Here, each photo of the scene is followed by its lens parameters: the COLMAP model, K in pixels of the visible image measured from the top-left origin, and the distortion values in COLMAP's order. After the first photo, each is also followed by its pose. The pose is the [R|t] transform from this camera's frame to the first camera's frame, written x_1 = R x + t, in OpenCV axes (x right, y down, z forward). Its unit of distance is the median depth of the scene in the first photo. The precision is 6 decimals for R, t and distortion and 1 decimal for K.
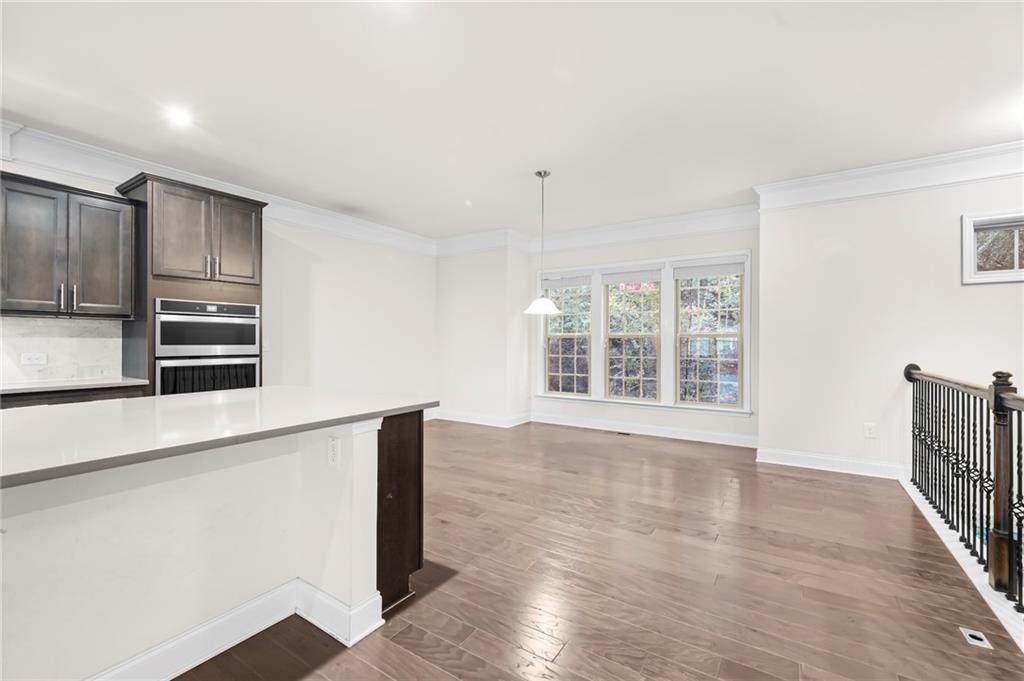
lens RADIAL K [[434.6, 0, 515.0], [0, 434.6, 341.4], [0, 0, 1]] dist [0.000470, 0.000616]
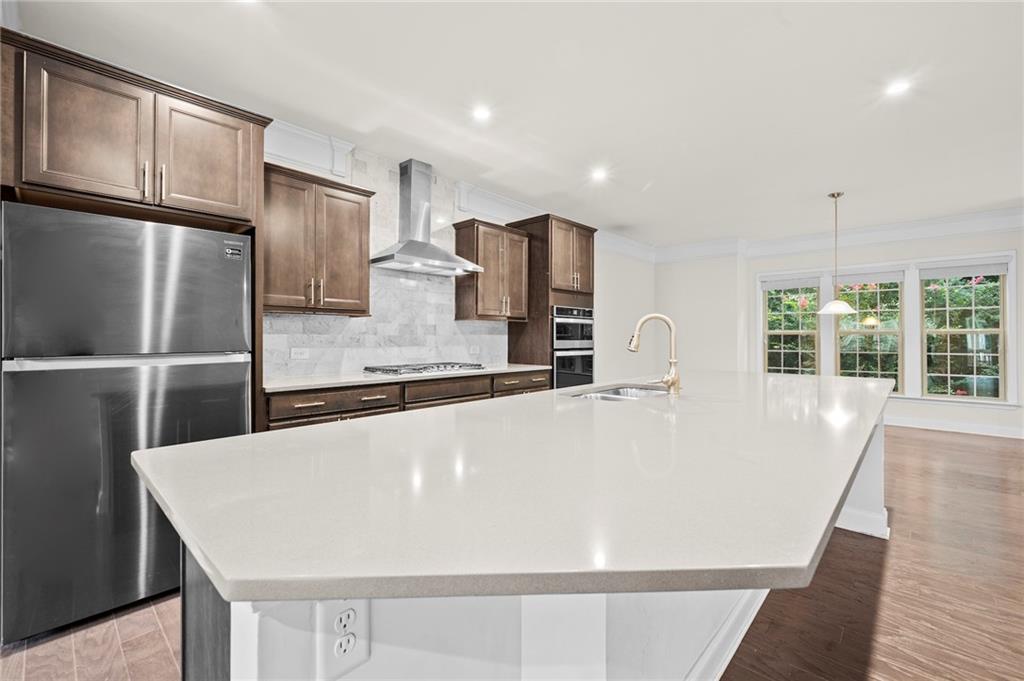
lens RADIAL K [[434.6, 0, 518.1], [0, 434.6, 337.4], [0, 0, 1]] dist [0.000470, 0.000616]
pose [[0.986506, 0.000498, -0.163722, -0.694031], [-0.000909, 0.999997, -0.002434, 0.003508], [0.163720, 0.002550, 0.986504, -0.349138]]
